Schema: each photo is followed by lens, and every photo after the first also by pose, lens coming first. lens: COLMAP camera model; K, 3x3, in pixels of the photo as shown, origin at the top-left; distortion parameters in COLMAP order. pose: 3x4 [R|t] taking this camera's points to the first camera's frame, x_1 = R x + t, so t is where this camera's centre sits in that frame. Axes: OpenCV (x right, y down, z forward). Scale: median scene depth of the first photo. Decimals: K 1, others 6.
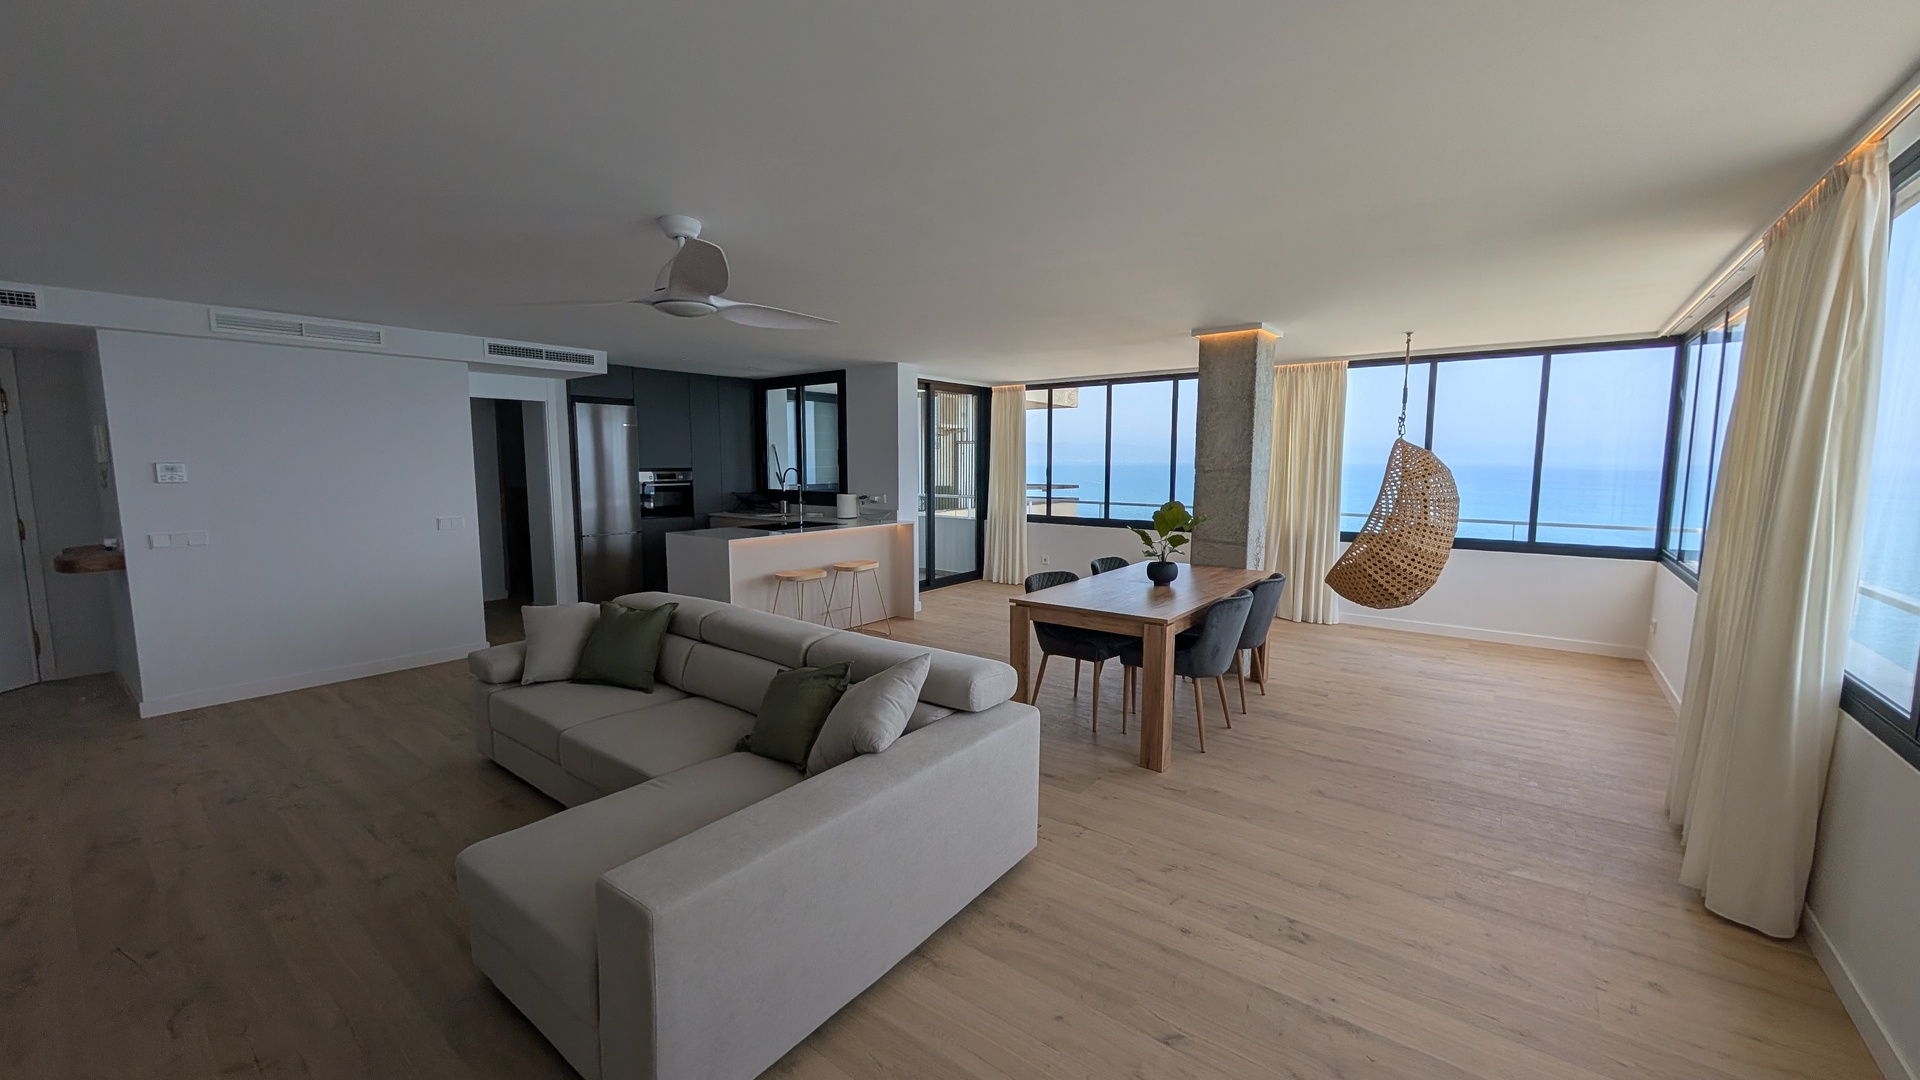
lens RADIAL K [[724.7, 0, 958.0], [0, 724.7, 540.8], [0, 0, 1]] dist [0.005420, -0.000868]
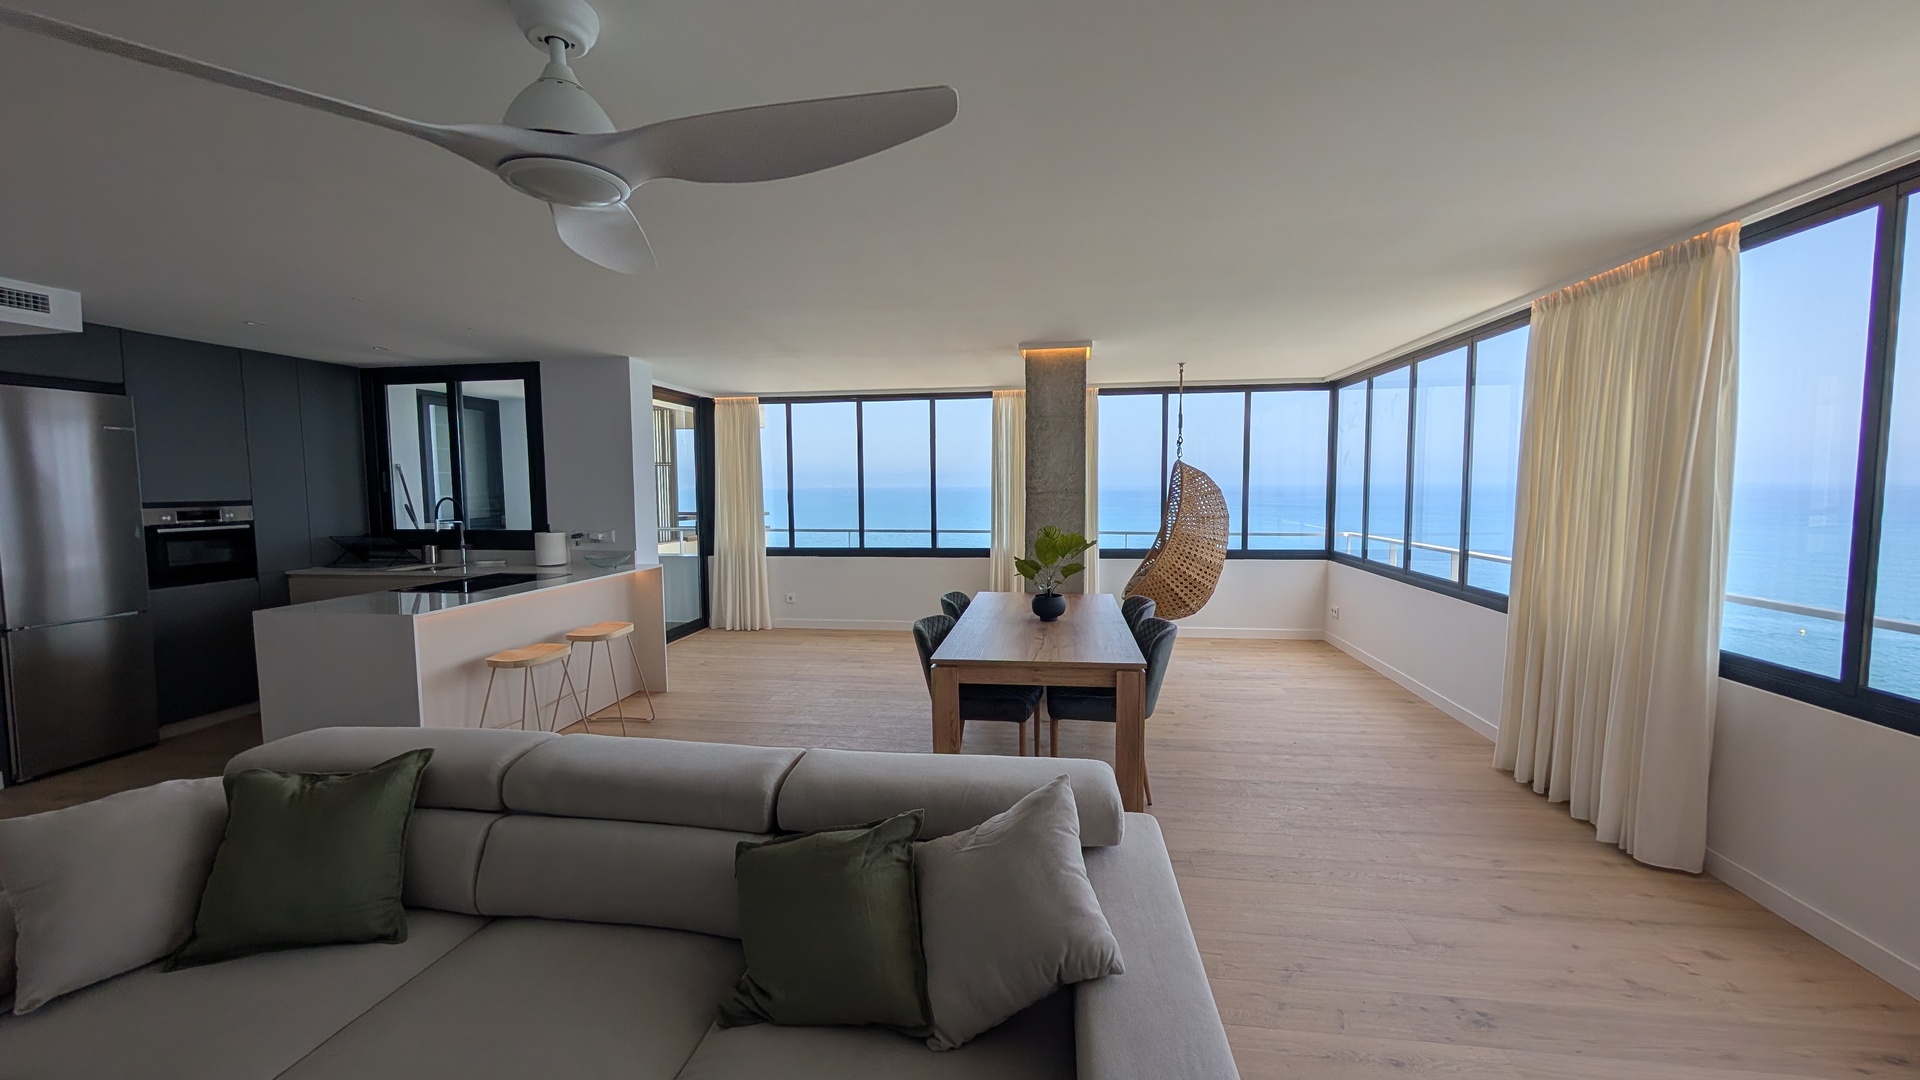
lens RADIAL K [[724.7, 0, 961.8], [0, 724.7, 538.8], [0, 0, 1]] dist [0.005420, -0.000868]
pose [[0.869004, -0.045101, 0.492746, -0.200197], [0.063189, 0.997799, -0.020112, -0.022649], [-0.490754, 0.048614, 0.869941, 0.216552]]
